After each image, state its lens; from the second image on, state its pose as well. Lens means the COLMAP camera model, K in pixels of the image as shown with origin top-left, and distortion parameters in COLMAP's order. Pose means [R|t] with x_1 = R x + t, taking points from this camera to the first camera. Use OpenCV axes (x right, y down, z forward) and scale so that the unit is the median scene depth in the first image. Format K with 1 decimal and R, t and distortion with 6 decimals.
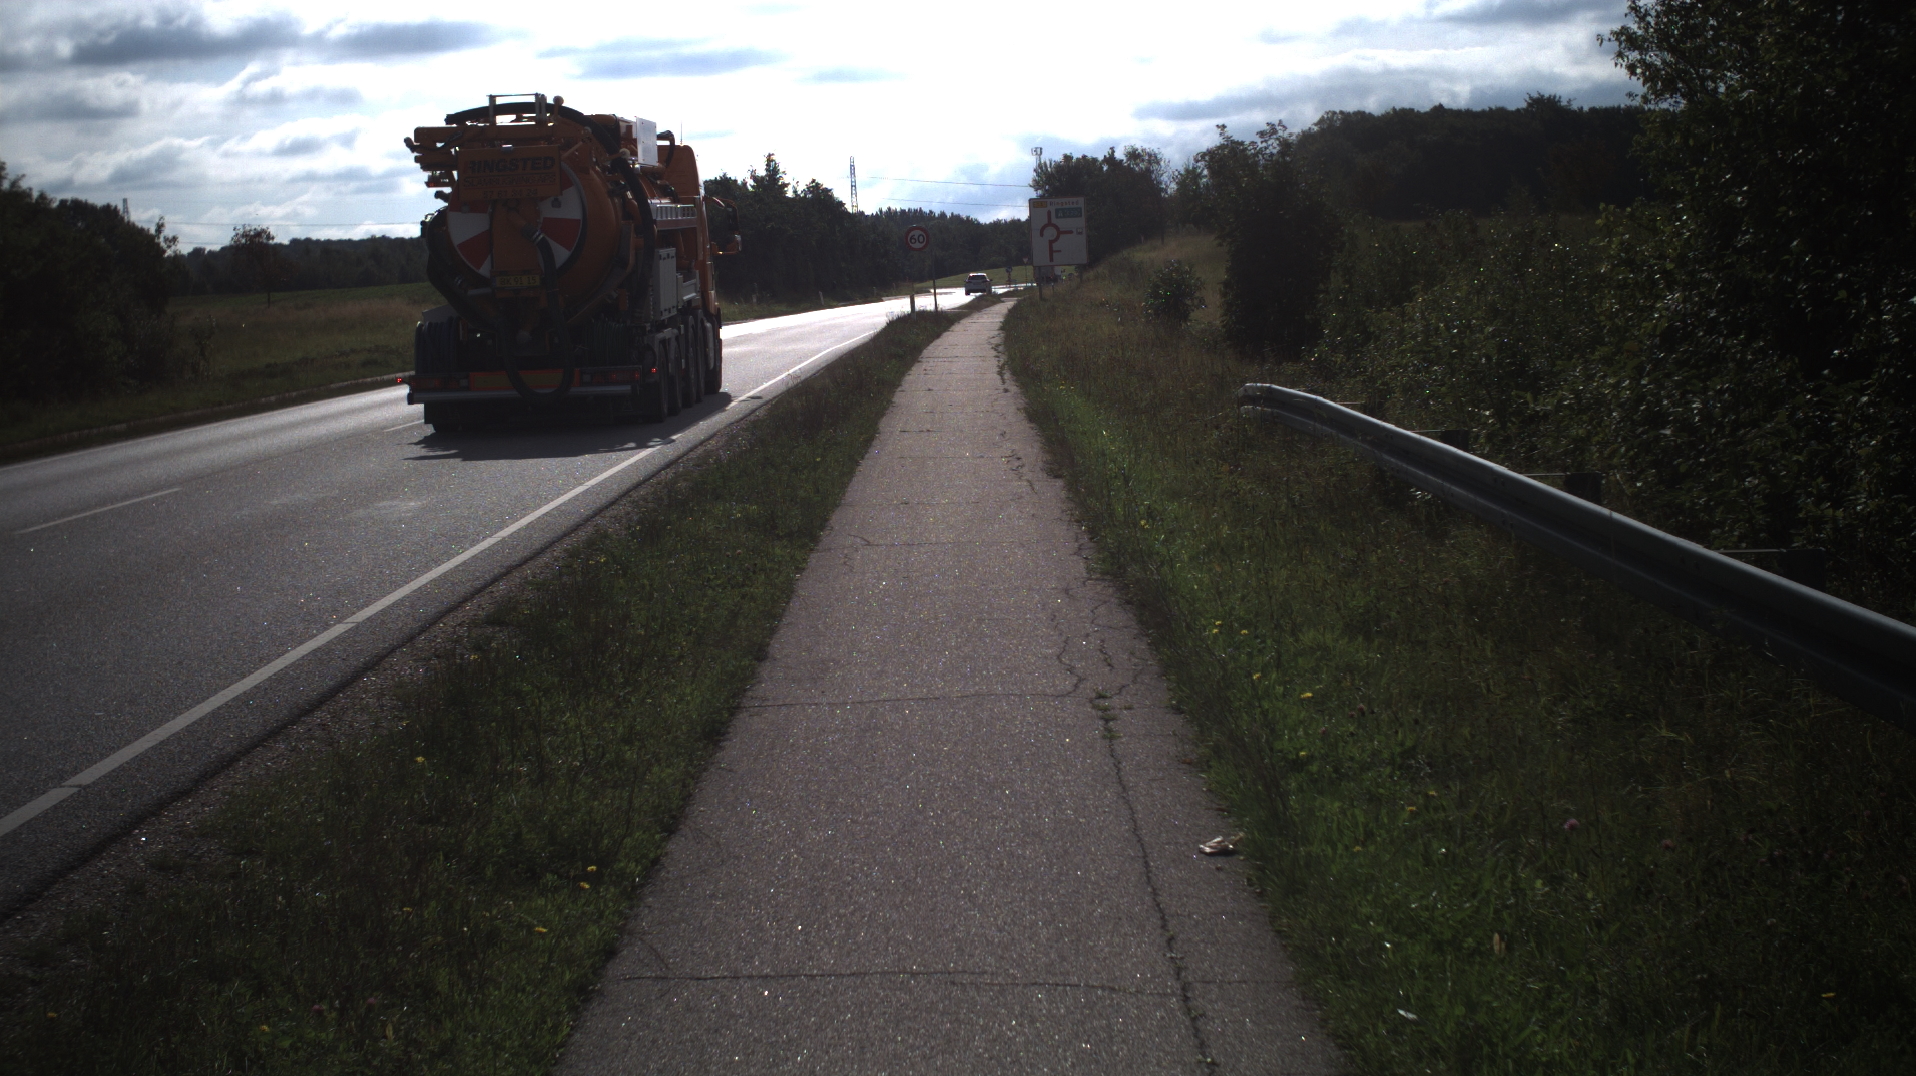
lens RADIAL K [[1469.2, 0, 956.9], [0, 1469.2, 534.7], [0, 0, 1]] dist [-0.046105, -0.003056]
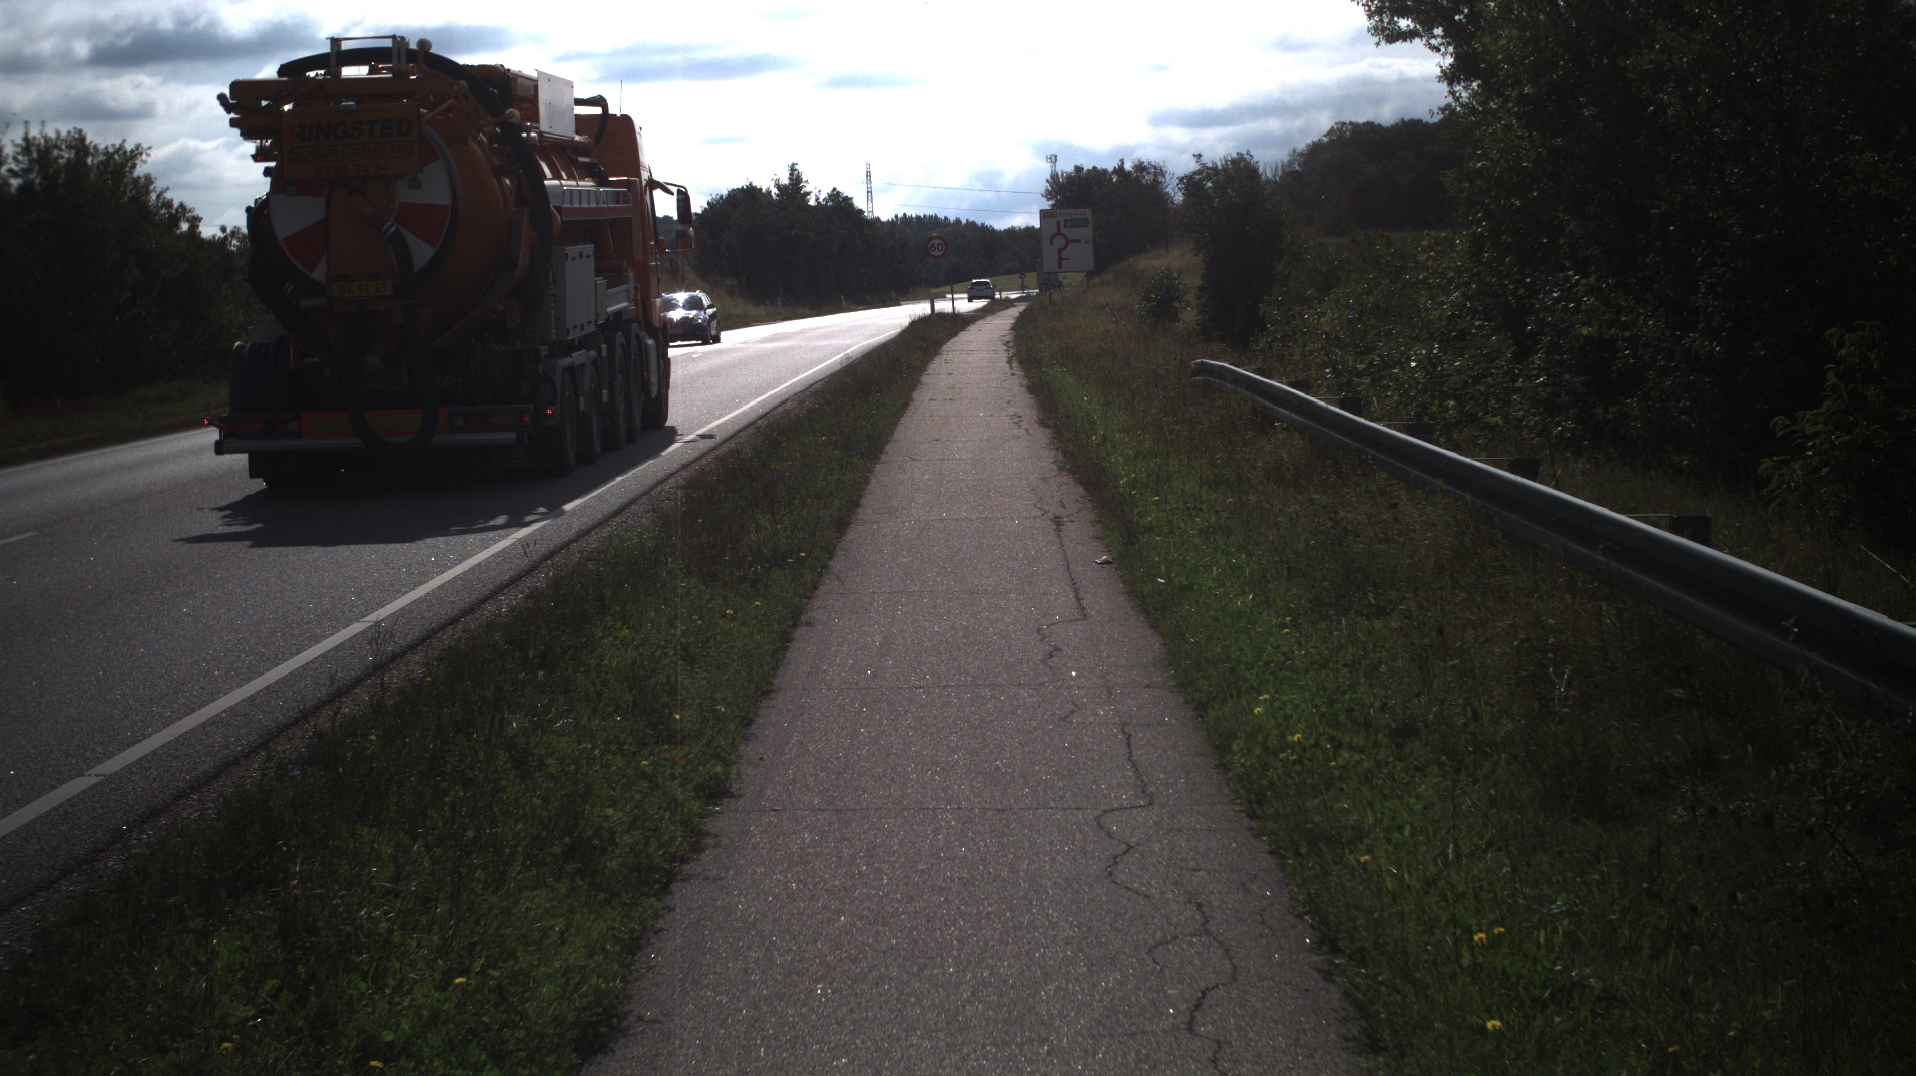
lens RADIAL K [[1469.2, 0, 963.7], [0, 1469.2, 541.0], [0, 0, 1]] dist [-0.046105, -0.003056]
pose [[0.999972, 0.006361, -0.004009, -0.000569], [-0.006360, 0.999980, 0.000256, 0.013390], [0.004011, -0.000230, 0.999992, -0.072945]]
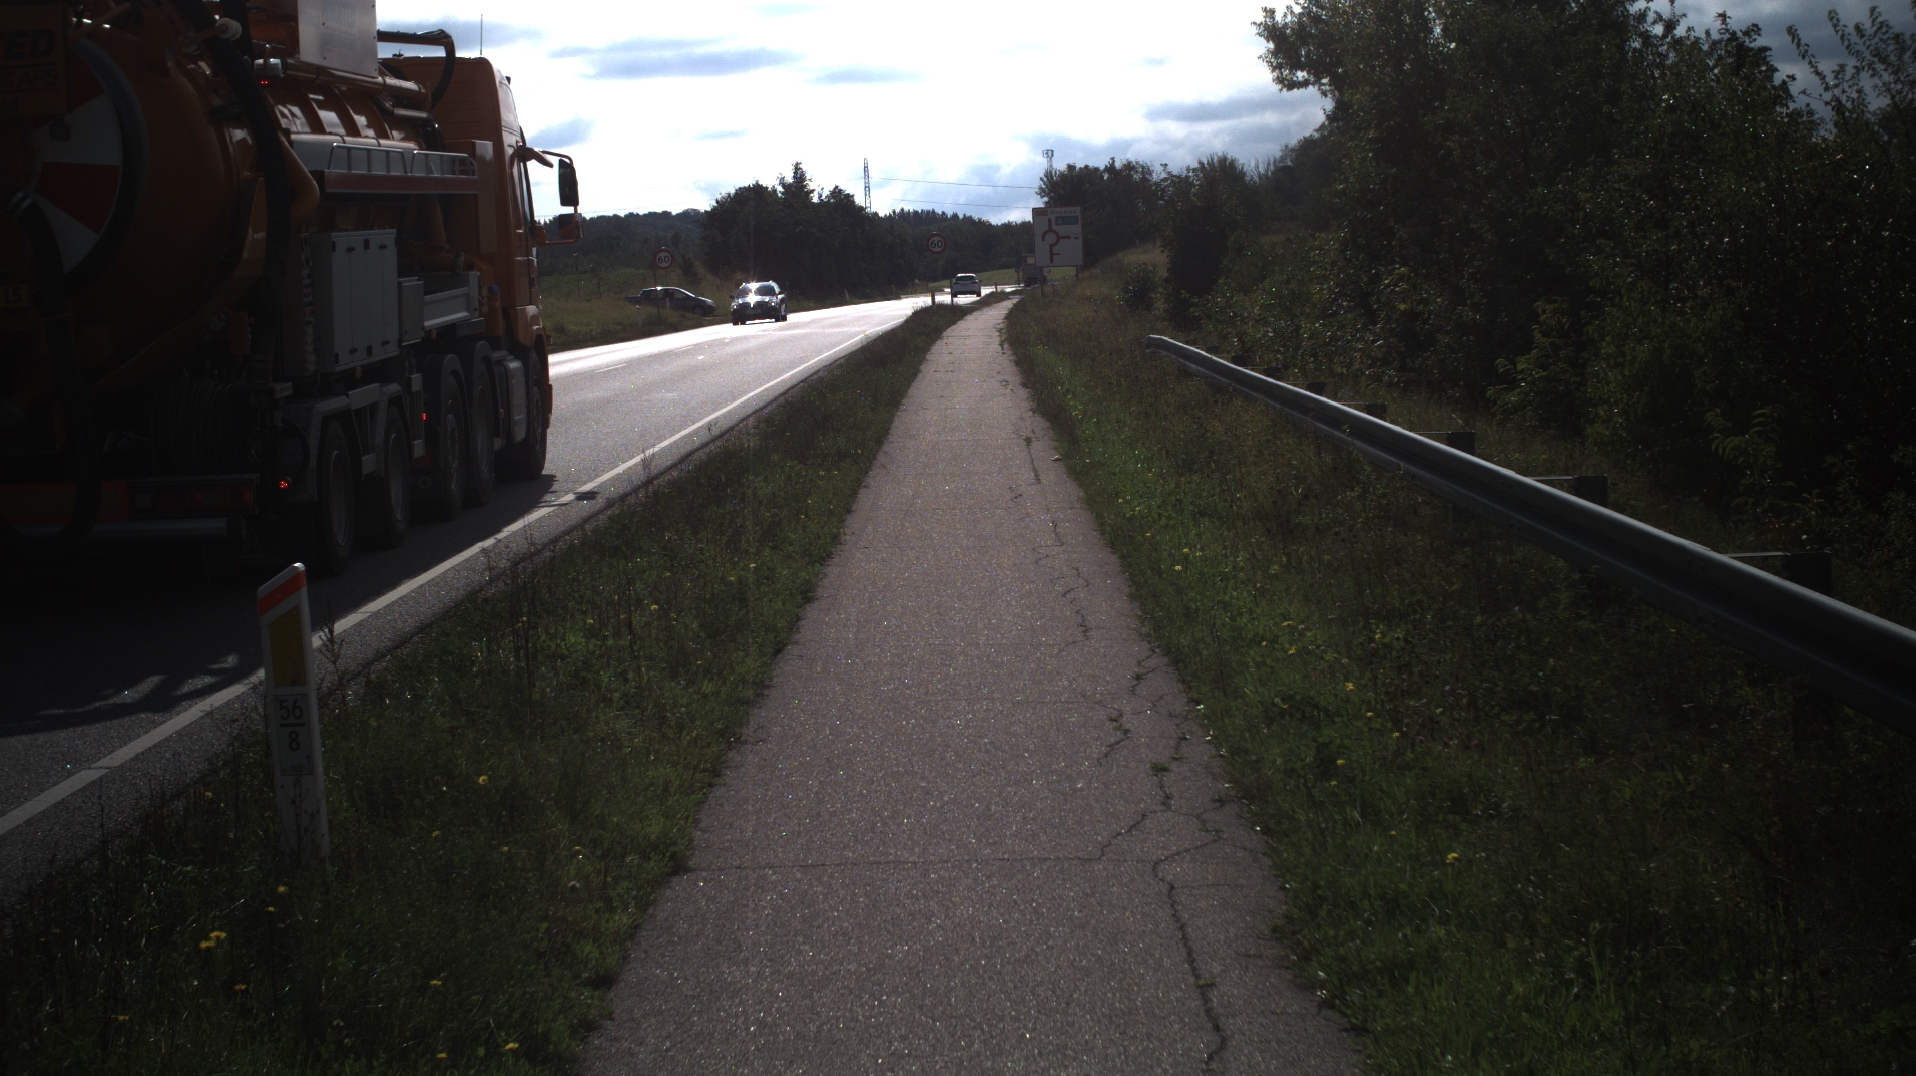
lens RADIAL K [[1469.2, 0, 953.8], [0, 1469.2, 538.5], [0, 0, 1]] dist [-0.046105, -0.003056]
pose [[0.999948, 0.004325, -0.009215, -0.000478], [-0.004303, 0.999988, 0.002346, 0.026985], [0.009225, -0.002306, 0.999955, -0.147769]]
